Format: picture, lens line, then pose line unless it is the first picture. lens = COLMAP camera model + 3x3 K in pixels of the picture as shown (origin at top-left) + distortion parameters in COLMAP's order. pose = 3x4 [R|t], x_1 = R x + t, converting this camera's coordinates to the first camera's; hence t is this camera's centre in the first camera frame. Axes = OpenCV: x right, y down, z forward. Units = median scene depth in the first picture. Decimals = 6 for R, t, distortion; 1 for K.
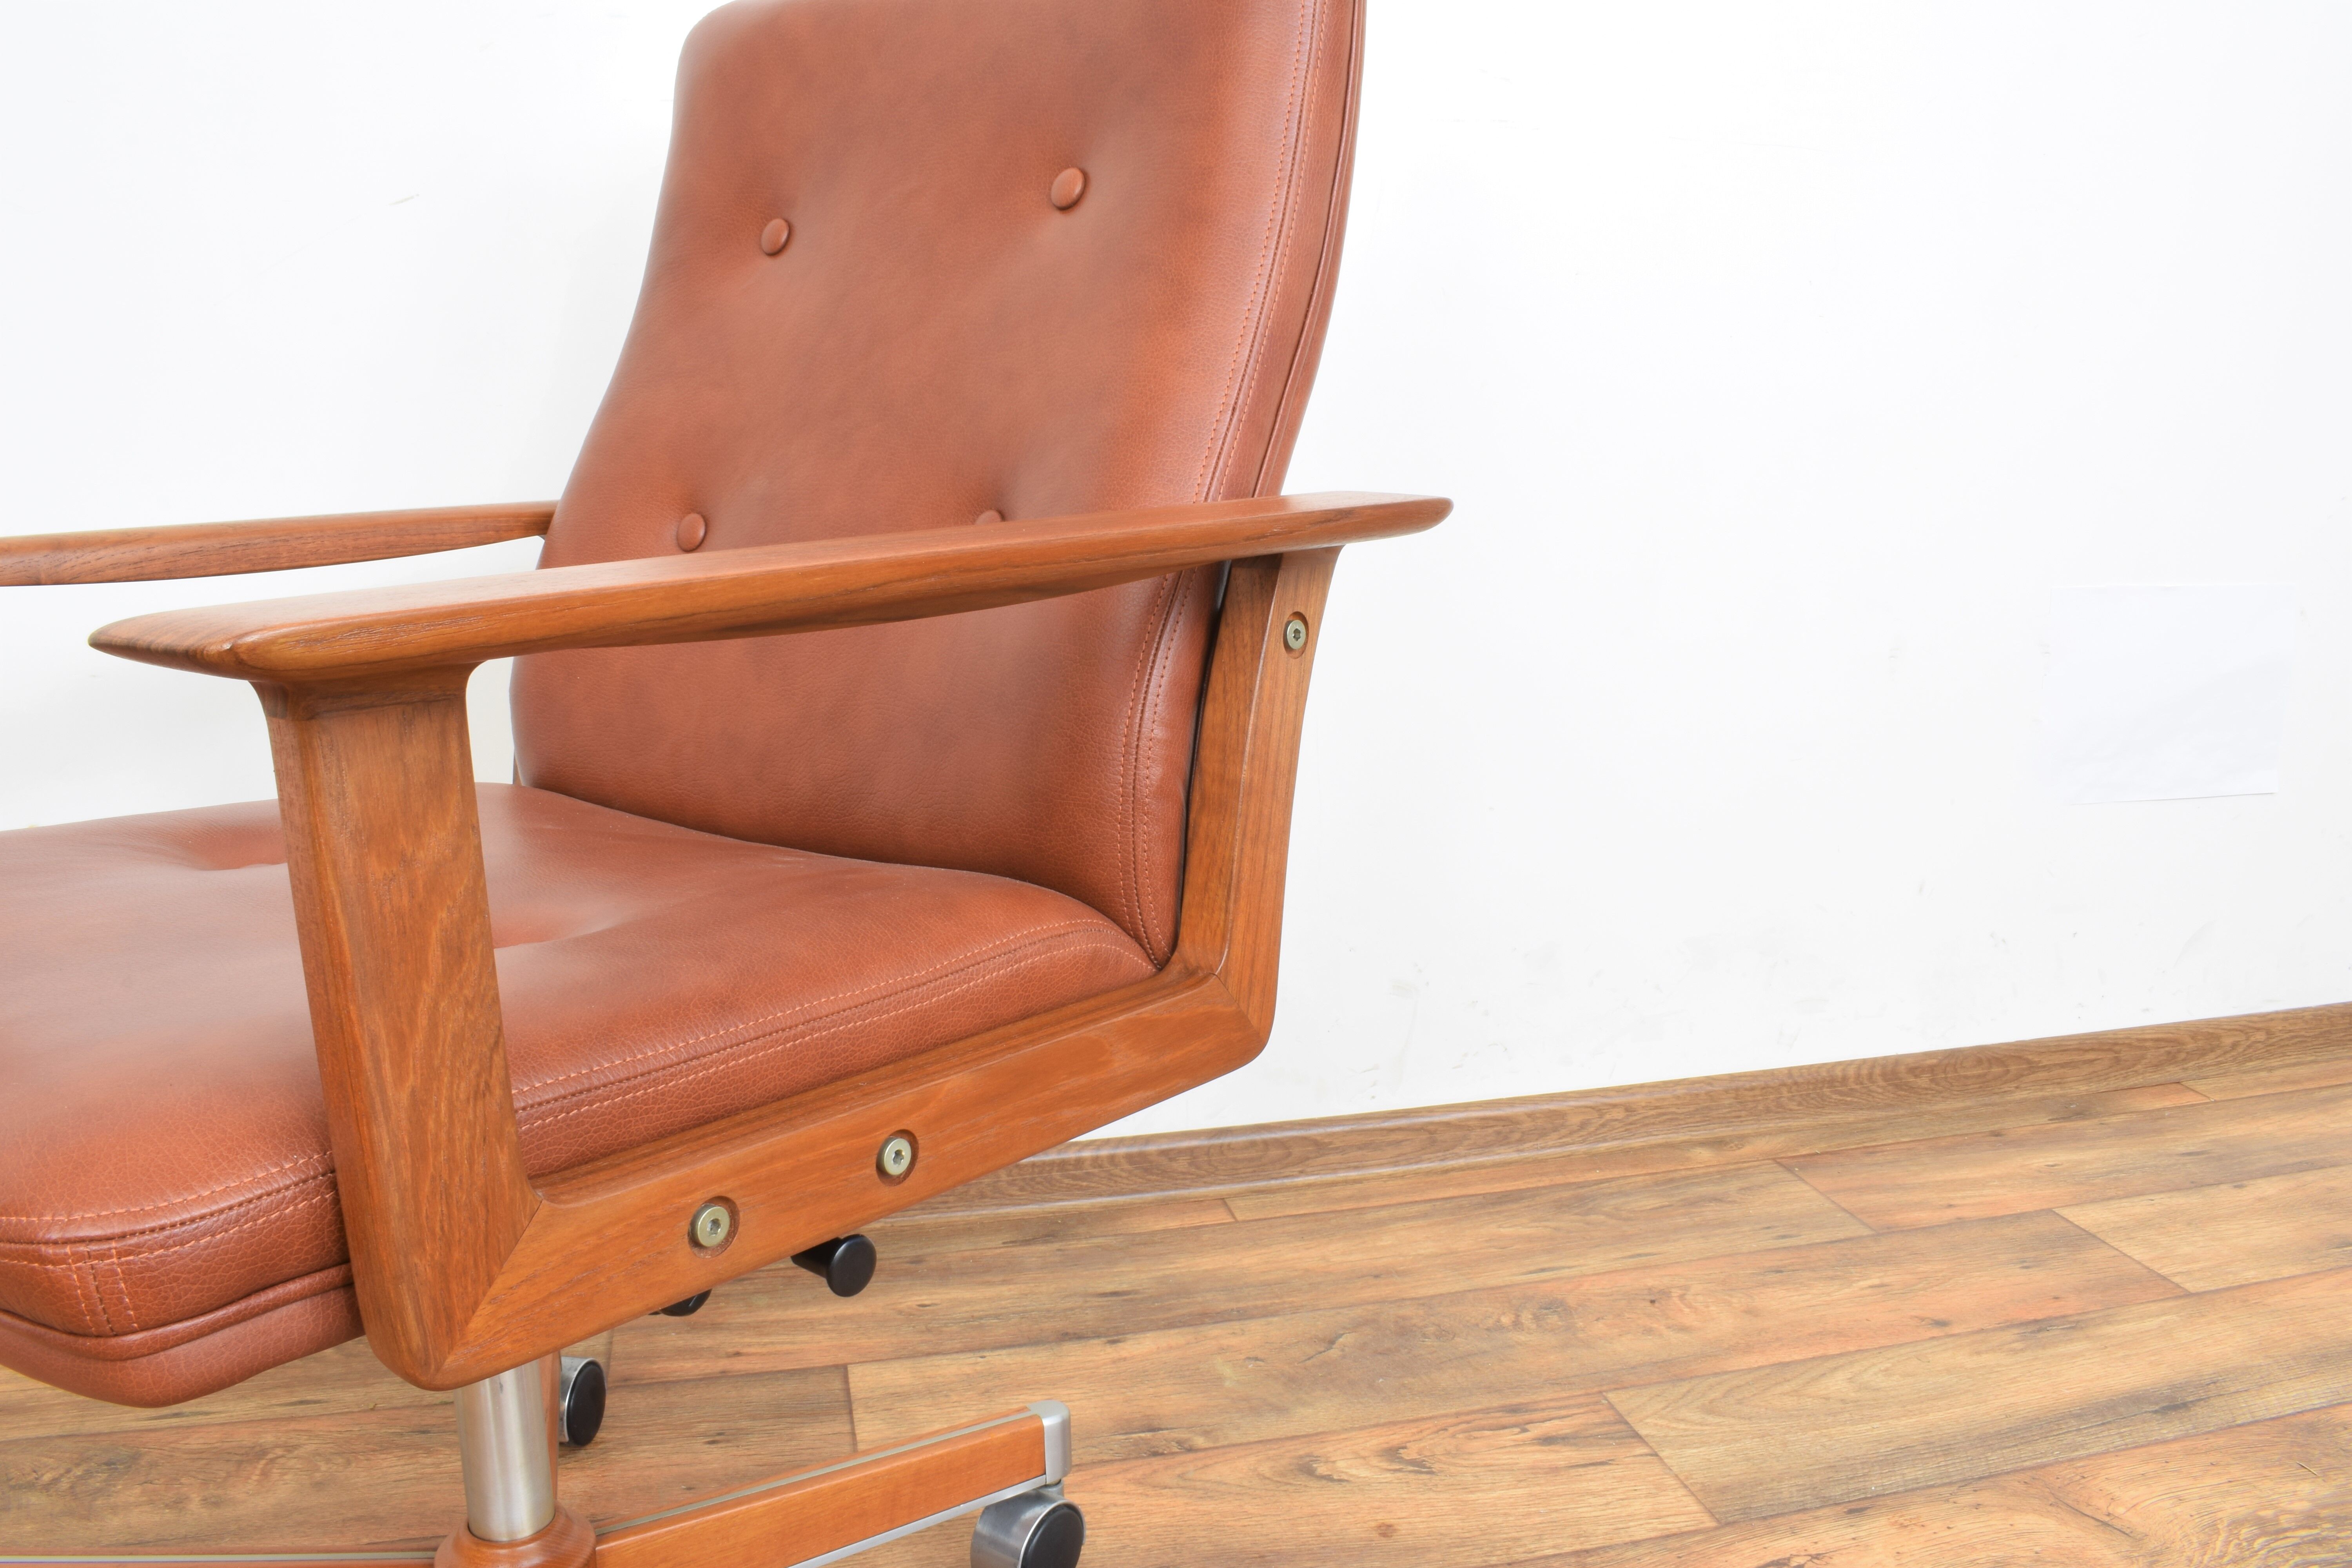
lens RADIAL K [[1819.5, 0, 1173.1], [0, 1819.5, 785.2], [0, 0, 1]] dist [-0.103891, 0.019585]
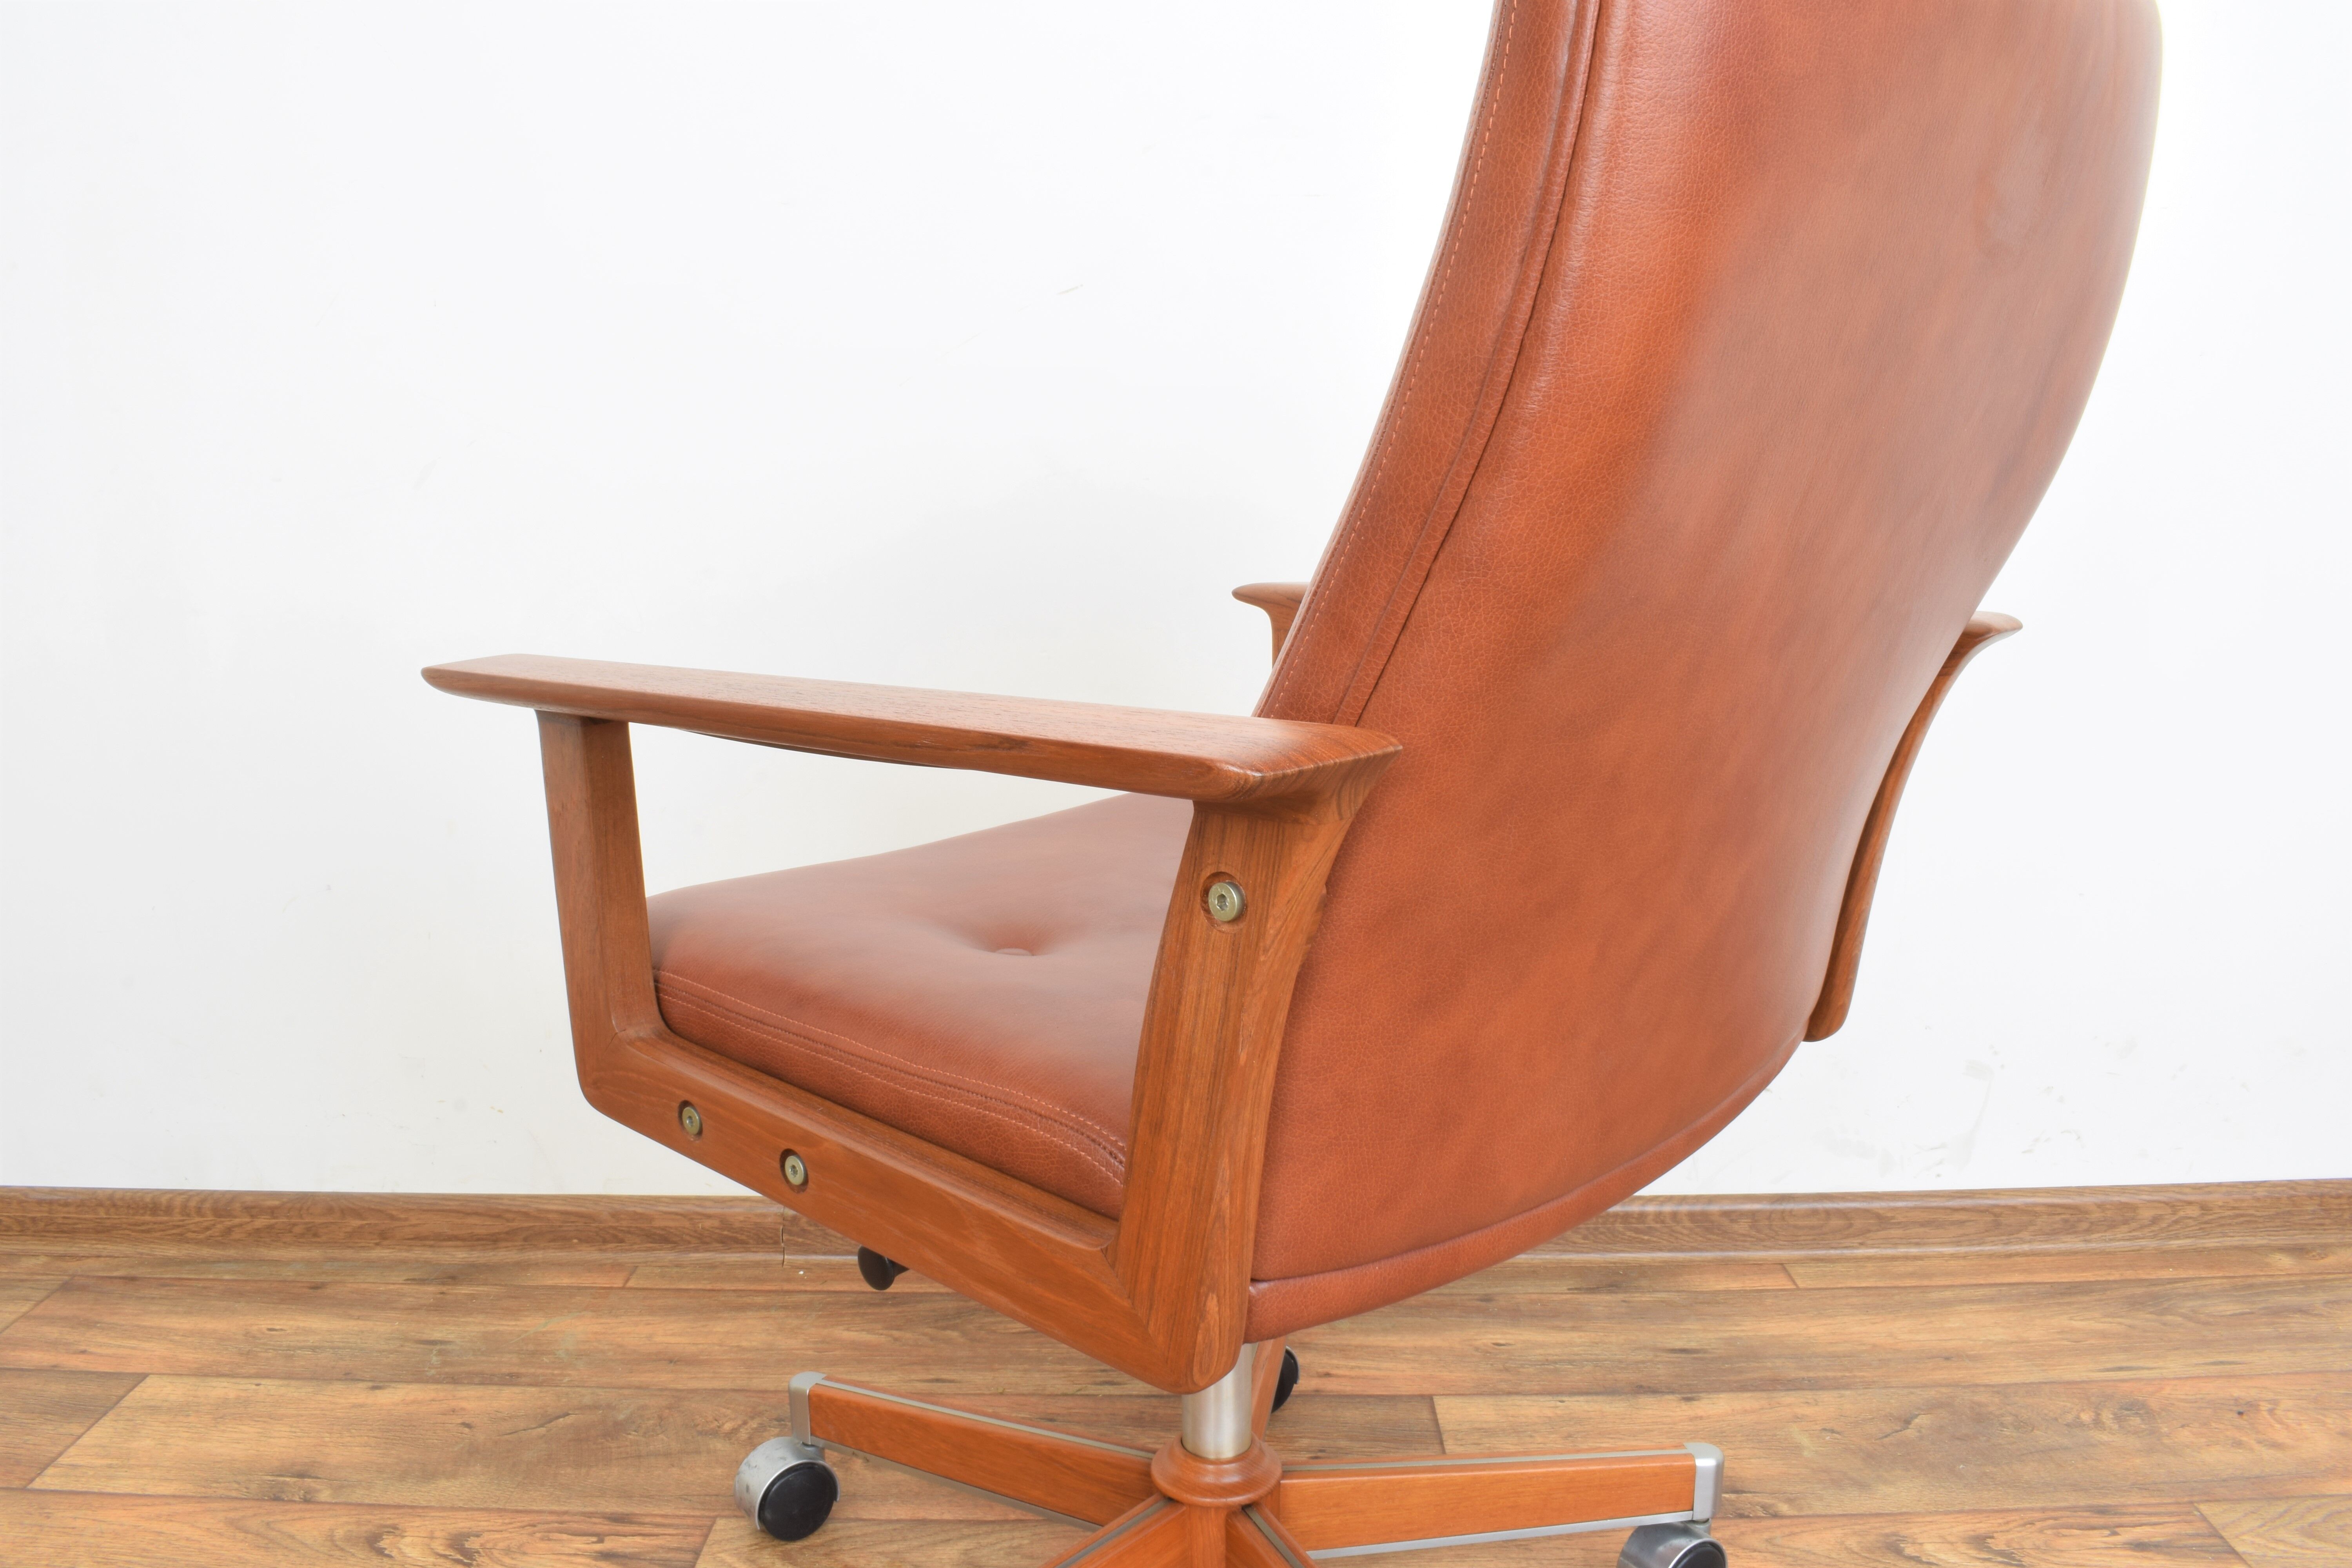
lens RADIAL K [[1816.9, 0, 1173.1], [0, 1816.9, 787.1], [0, 0, 1]] dist [-0.104675, 0.019610]
pose [[0.970112, 0.046676, -0.238128, -0.087030], [-0.046570, 0.998897, 0.006073, -0.031814], [0.238149, 0.005198, 0.971215, -0.058674]]
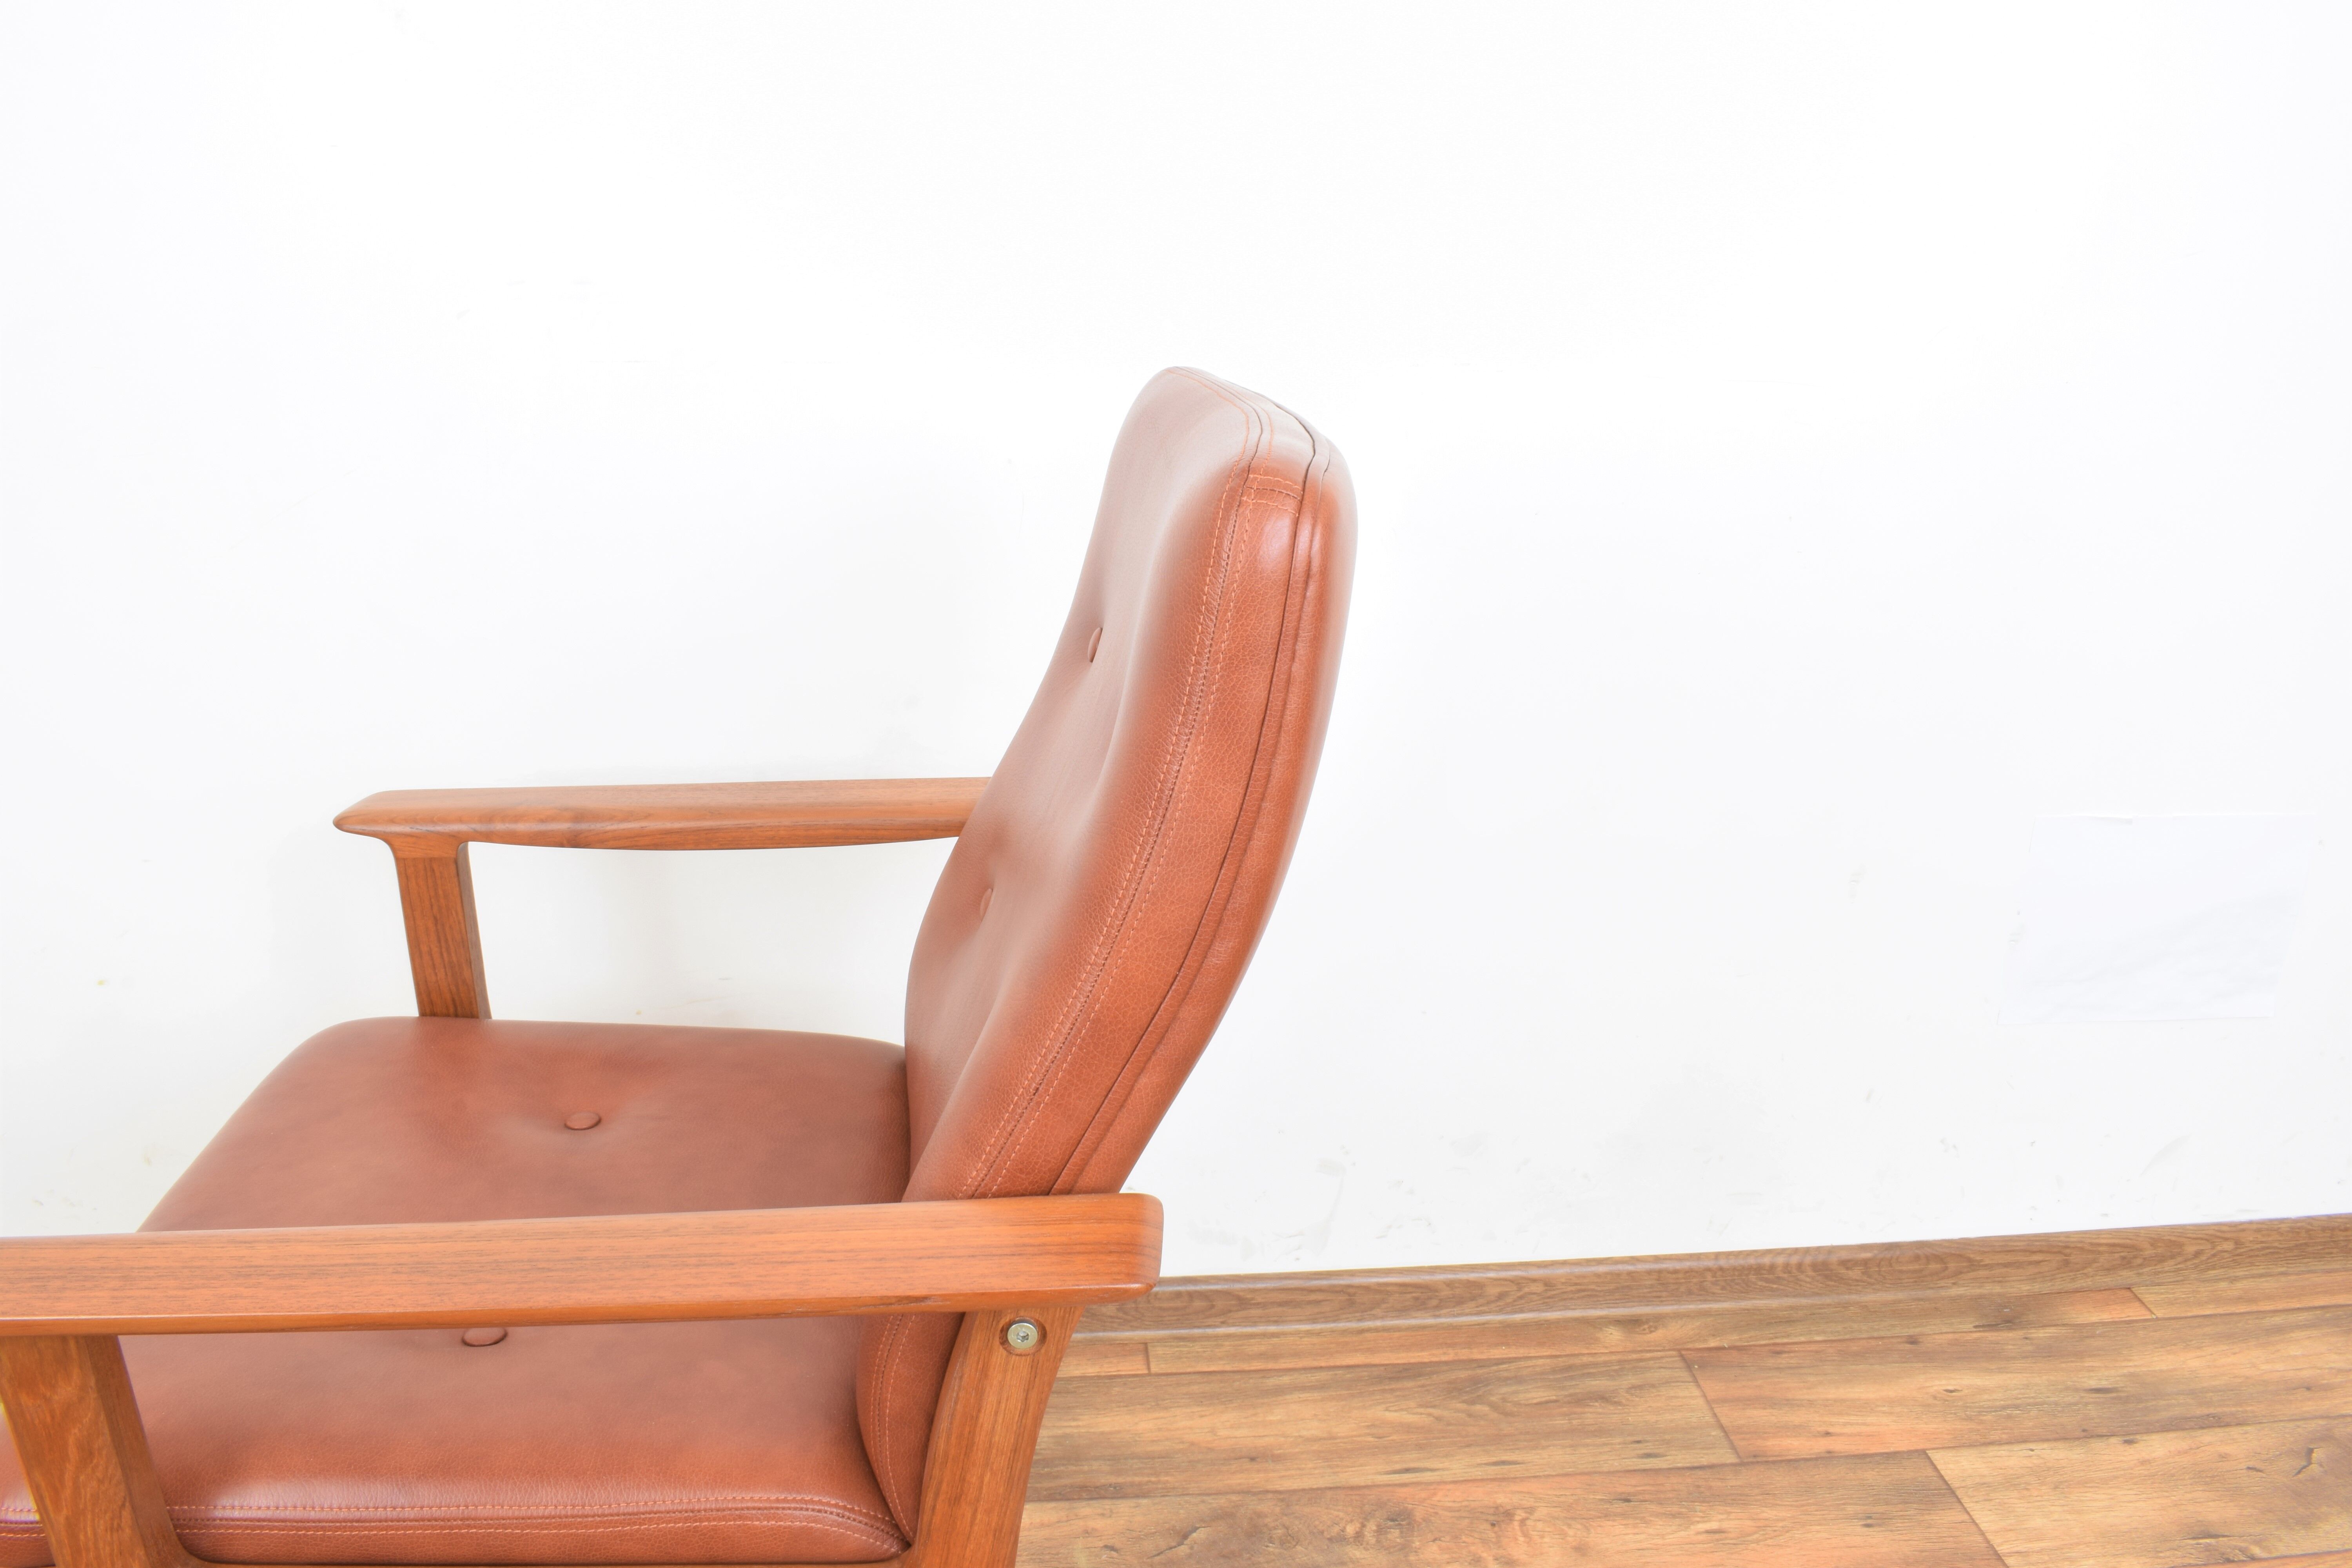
lens RADIAL K [[1819.5, 0, 1173.1], [0, 1819.5, 785.2], [0, 0, 1]] dist [-0.103891, 0.019585]
pose [[0.989679, 0.069076, -0.125556, 0.174932], [-0.053248, 0.990687, 0.125312, -0.269885], [0.133043, -0.117333, 0.984141, -0.031812]]
